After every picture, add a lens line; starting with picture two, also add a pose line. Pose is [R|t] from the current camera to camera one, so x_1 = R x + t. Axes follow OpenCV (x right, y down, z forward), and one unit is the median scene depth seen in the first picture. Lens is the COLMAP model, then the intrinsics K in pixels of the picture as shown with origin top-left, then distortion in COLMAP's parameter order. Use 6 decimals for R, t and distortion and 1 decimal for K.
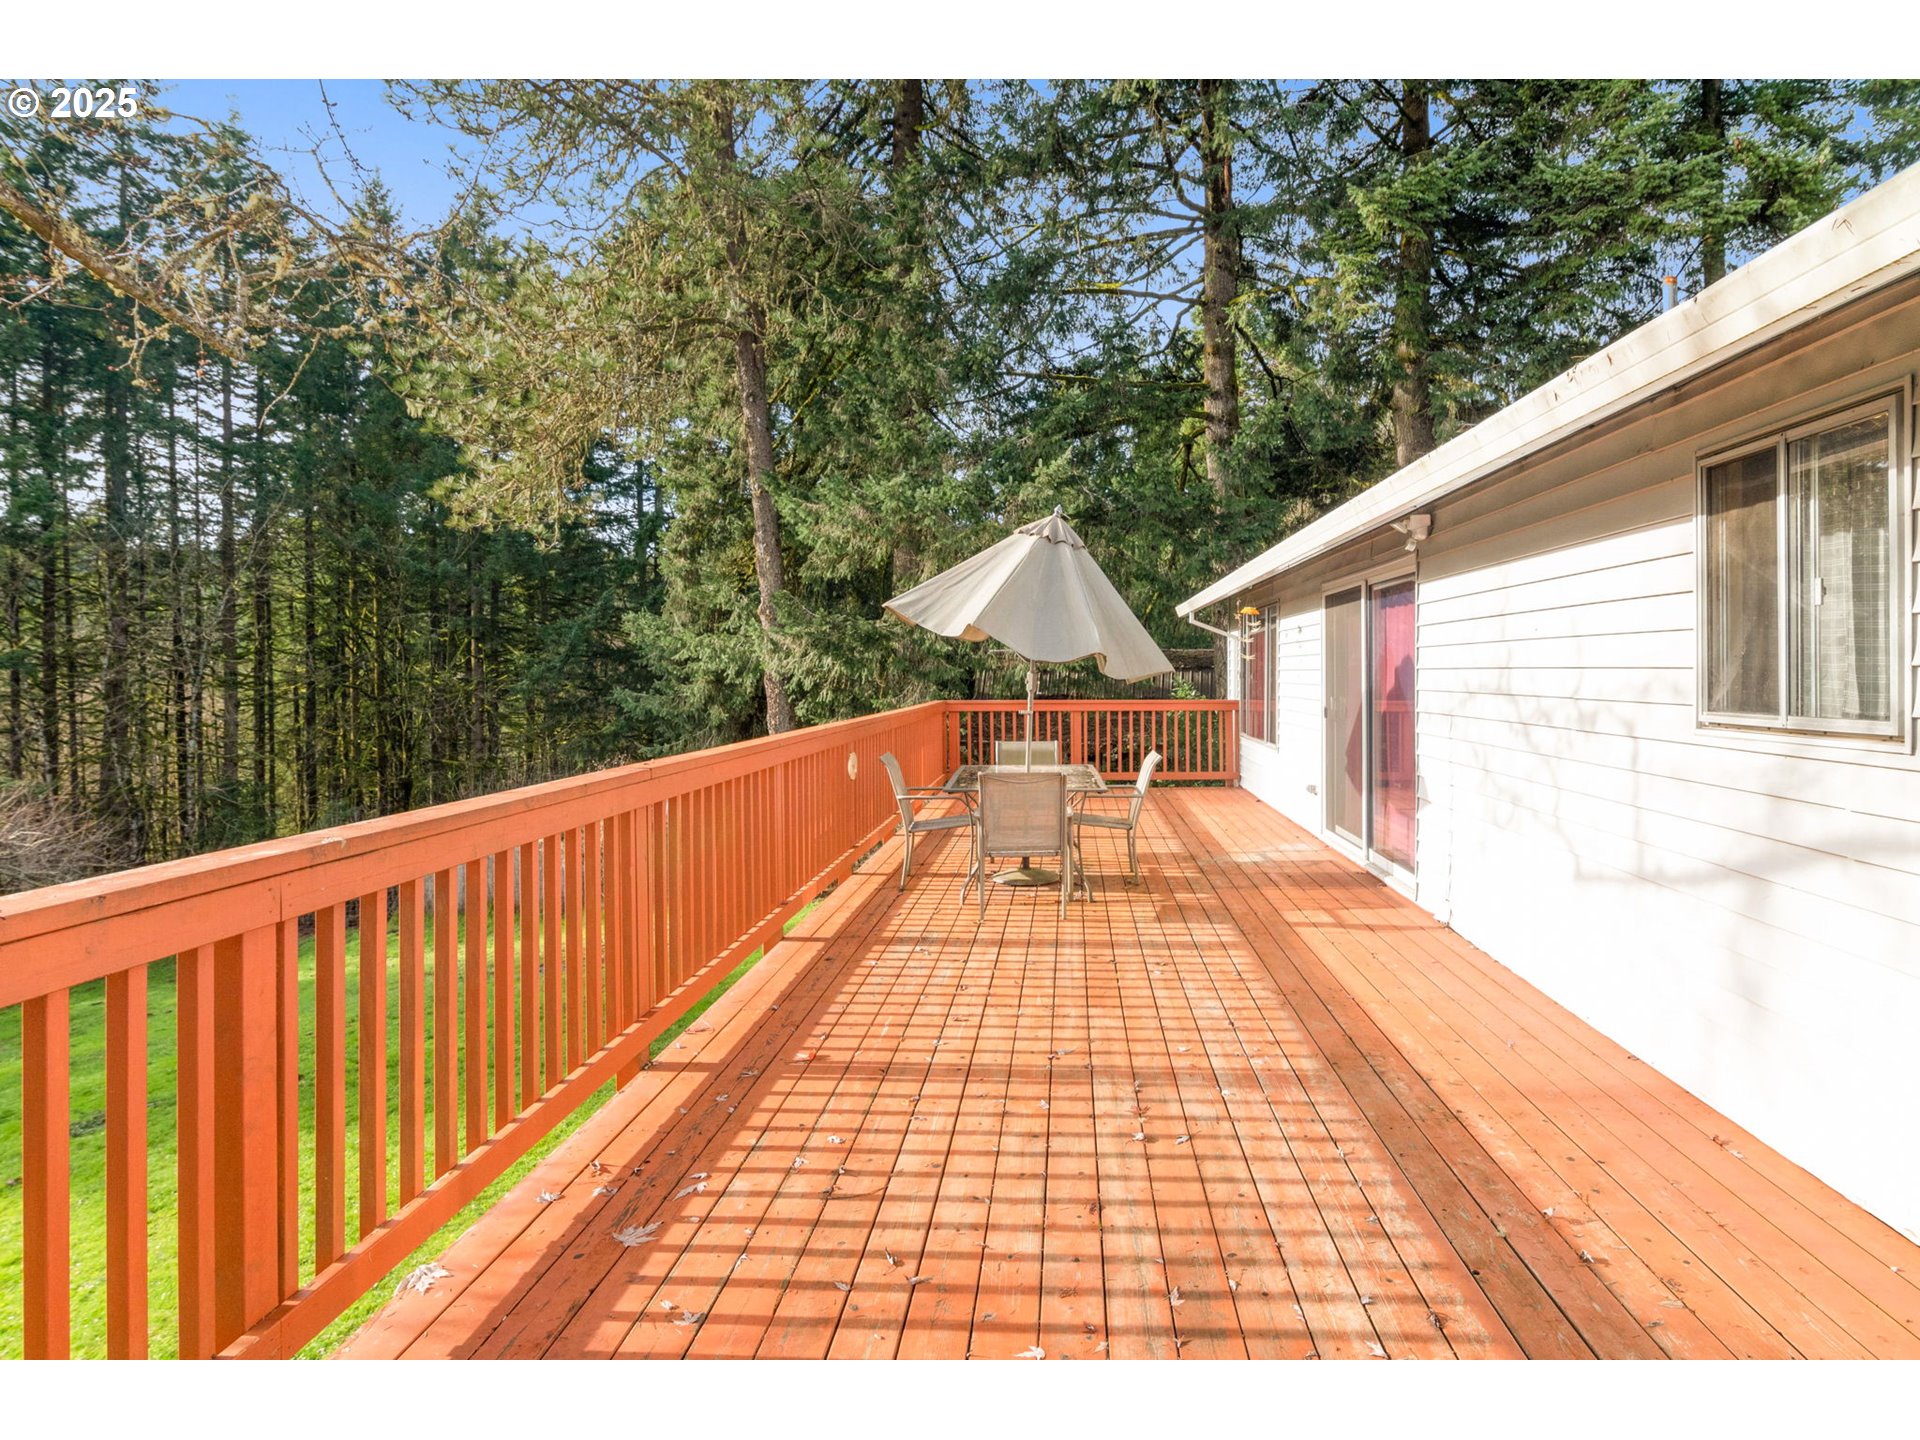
lens RADIAL K [[1363.6, 0, 962.1], [0, 1363.6, 637.2], [0, 0, 1]] dist [-0.003979, 0.001324]
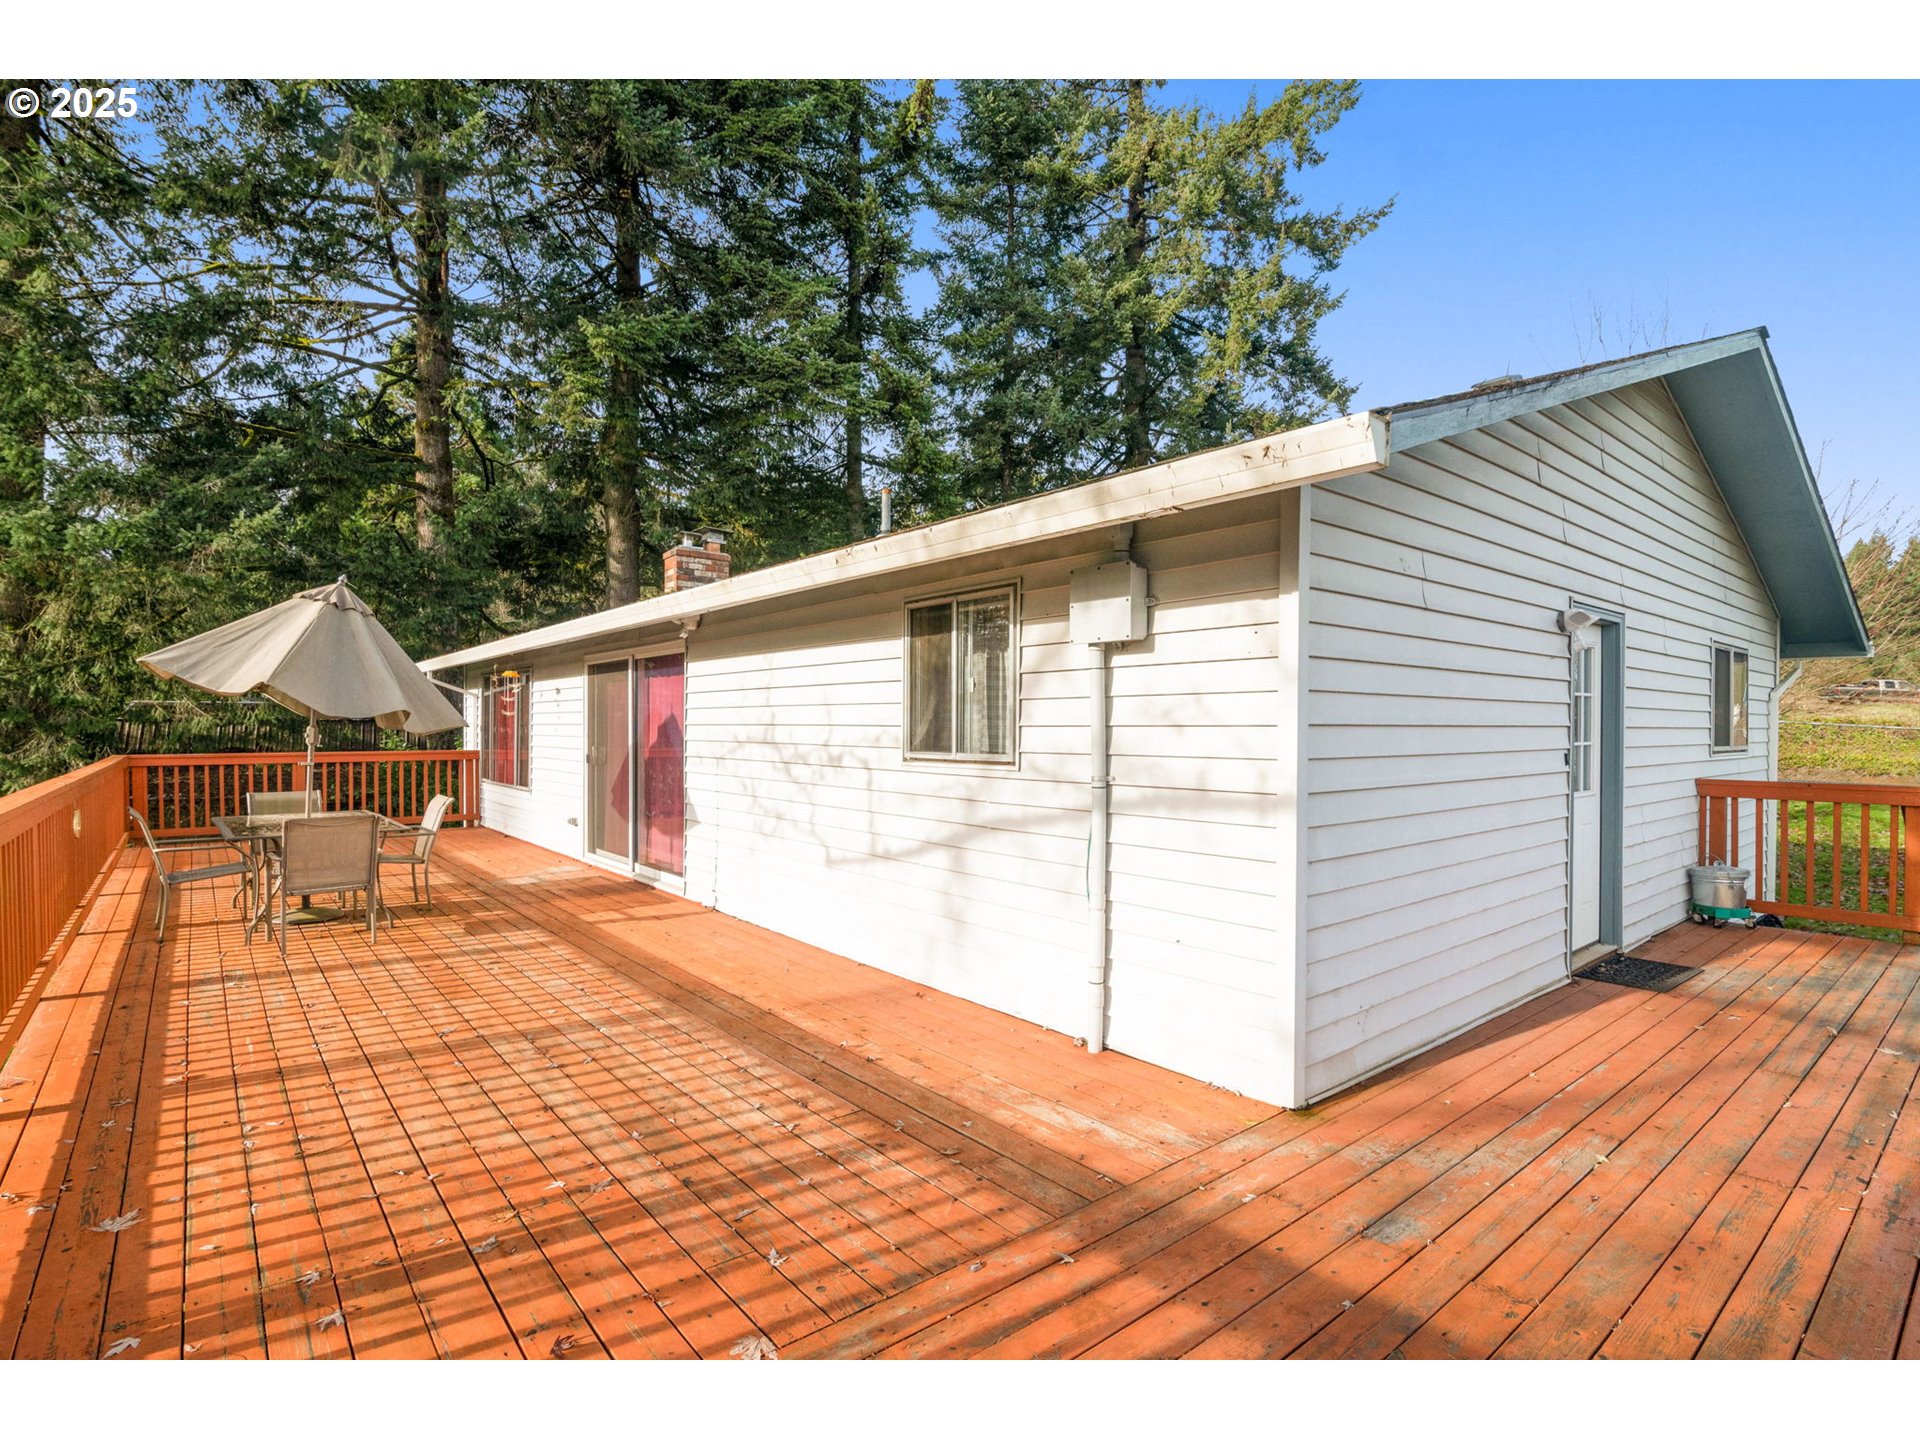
lens RADIAL K [[1363.6, 0, 962.1], [0, 1363.6, 637.2], [0, 0, 1]] dist [-0.003979, 0.001324]
pose [[0.797516, 0.037328, 0.602142, -0.193747], [-0.015308, 0.999015, -0.041657, -0.008313], [-0.603104, 0.024005, 0.797302, -0.180820]]
